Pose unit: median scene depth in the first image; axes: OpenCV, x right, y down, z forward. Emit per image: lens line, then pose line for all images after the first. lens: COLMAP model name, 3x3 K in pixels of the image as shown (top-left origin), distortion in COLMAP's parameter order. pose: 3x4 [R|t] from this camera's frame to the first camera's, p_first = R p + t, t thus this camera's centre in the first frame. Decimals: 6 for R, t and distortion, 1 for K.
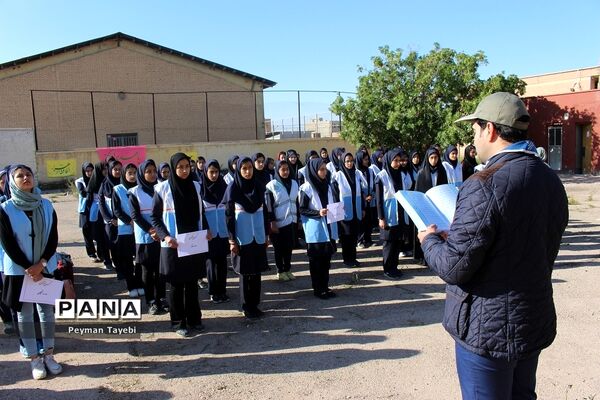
lens RADIAL K [[575.4, 0, 300.4], [0, 575.4, 186.1], [0, 0, 1]] dist [-0.048779, -0.003508]
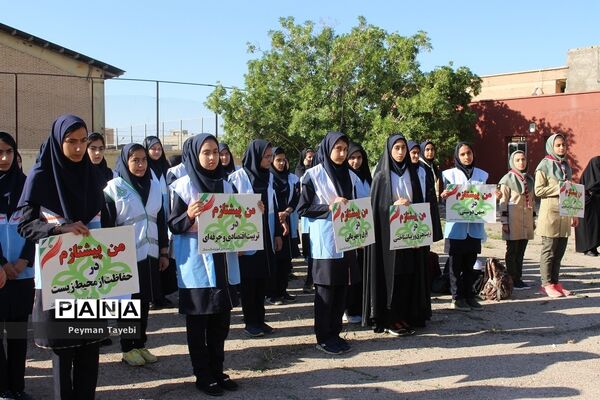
lens RADIAL K [[664.0, 0, 300.0], [0, 664.0, 200.0], [0, 0, 1]] dist [-0.056634, 0.001744]
pose [[0.973802, 0.032528, 0.225058, -0.012297], [-0.016442, 0.997198, -0.072981, 0.035786], [-0.226802, 0.067369, 0.971608, 0.236708]]
